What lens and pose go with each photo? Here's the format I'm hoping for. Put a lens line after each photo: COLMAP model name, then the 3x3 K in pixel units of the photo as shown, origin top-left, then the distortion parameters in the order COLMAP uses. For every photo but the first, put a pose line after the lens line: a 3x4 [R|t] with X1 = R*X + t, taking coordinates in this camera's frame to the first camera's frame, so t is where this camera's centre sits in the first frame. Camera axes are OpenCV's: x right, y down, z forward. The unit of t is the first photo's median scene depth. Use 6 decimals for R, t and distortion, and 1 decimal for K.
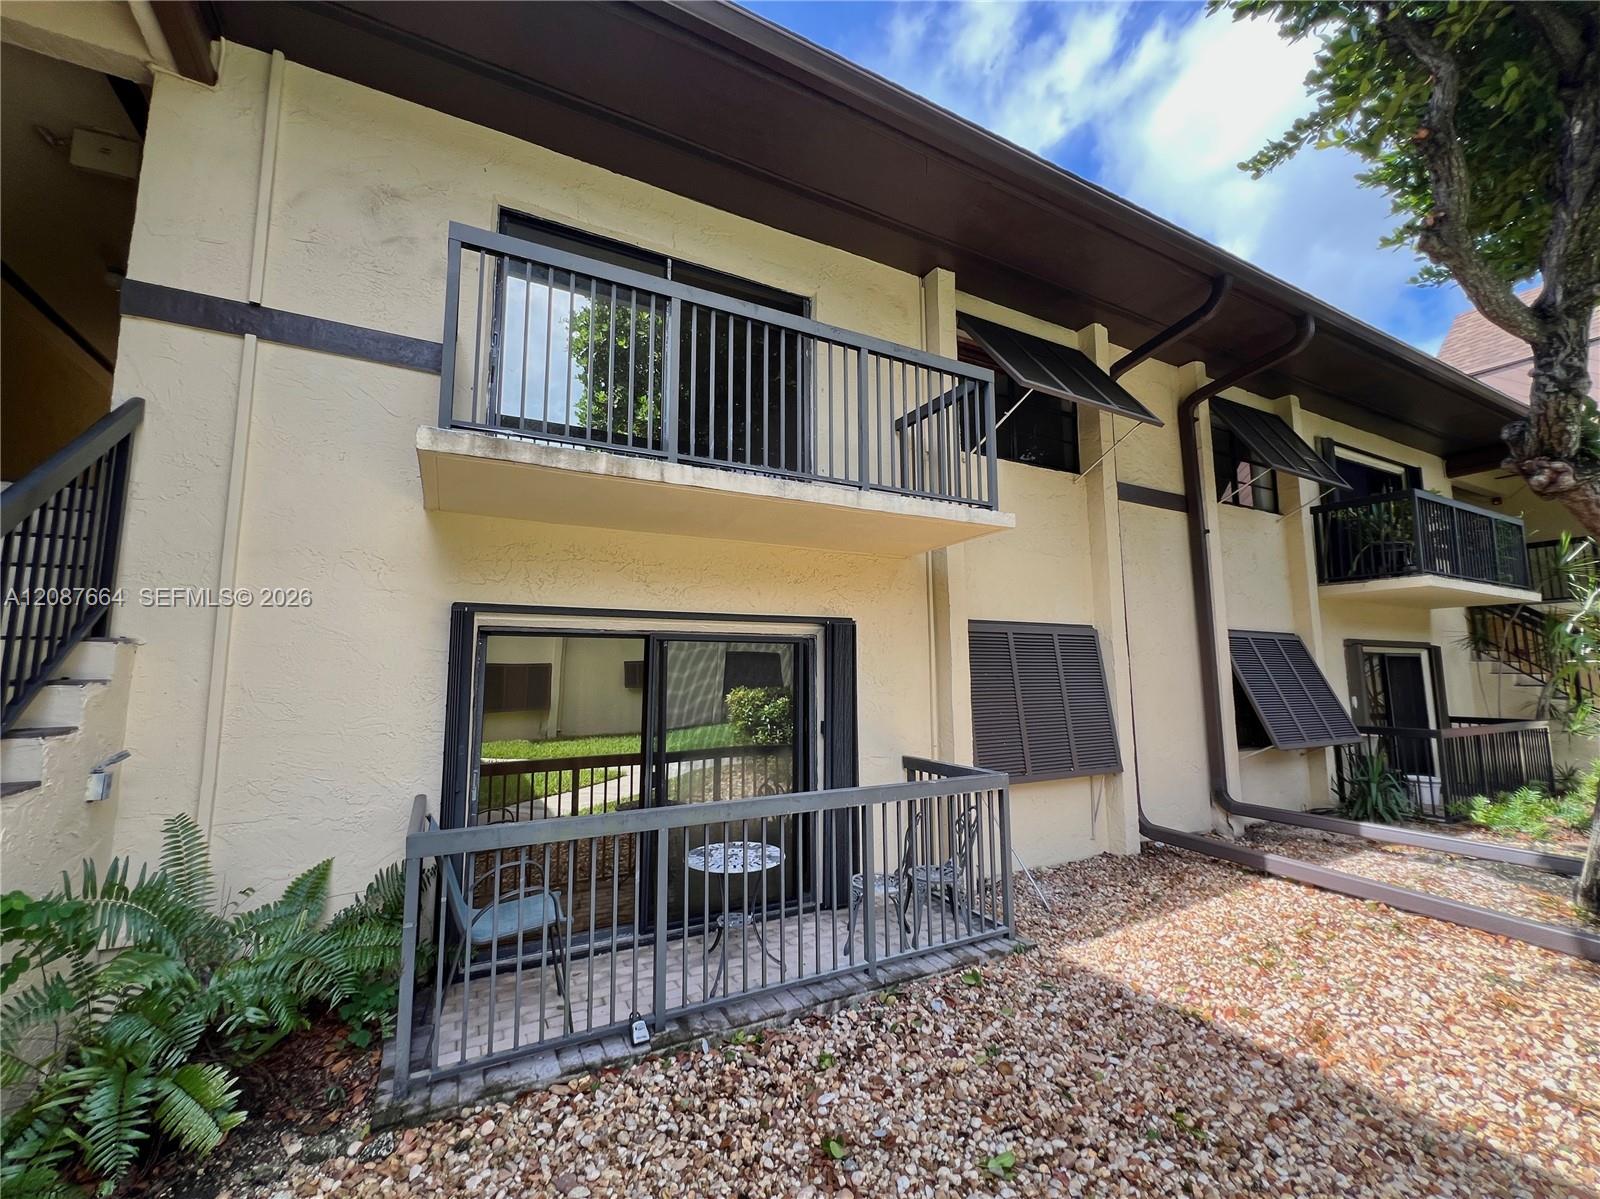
lens RADIAL K [[652.3, 0, 792.0], [0, 652.3, 594.3], [0, 0, 1]] dist [-0.001416, 0.000337]
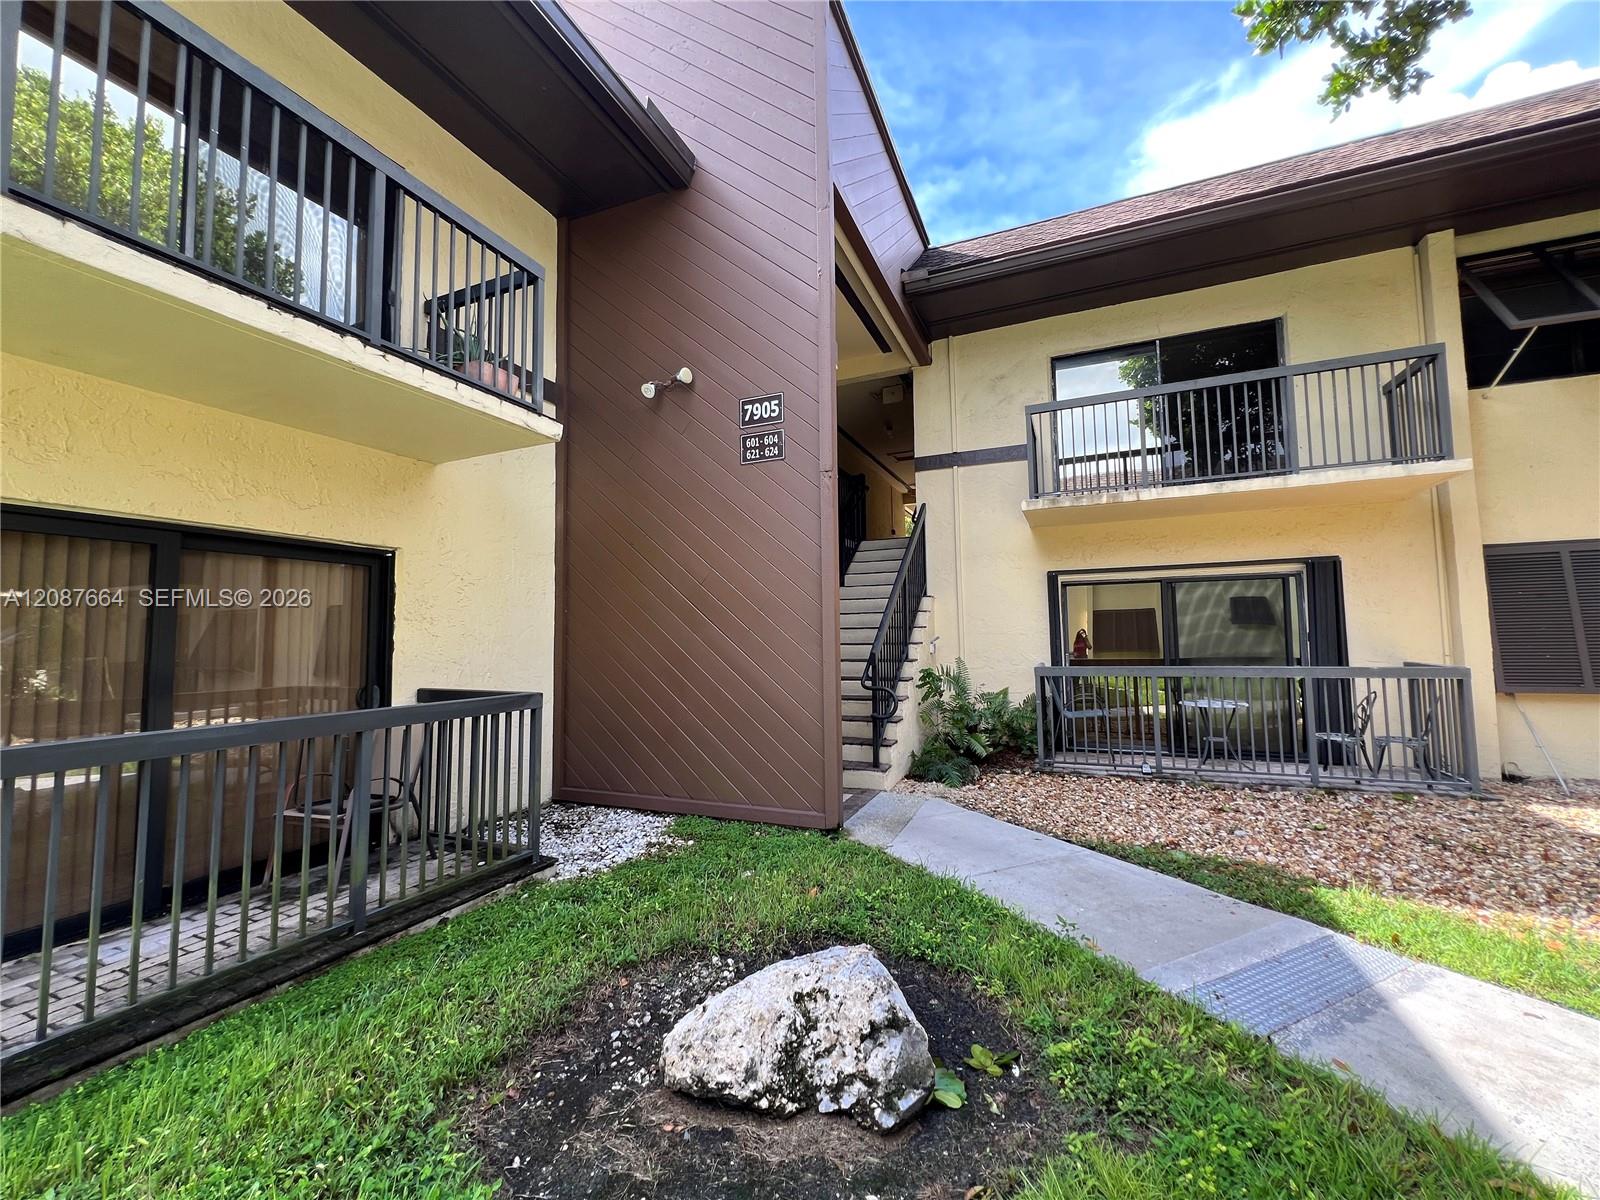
lens RADIAL K [[652.3, 0, 792.0], [0, 652.3, 594.8], [0, 0, 1]] dist [-0.001416, 0.000337]
pose [[0.616302, -0.057264, -0.785425, 0.567945], [0.107344, 0.994153, 0.011748, -0.023763], [0.780159, -0.091551, 0.618845, -0.866462]]
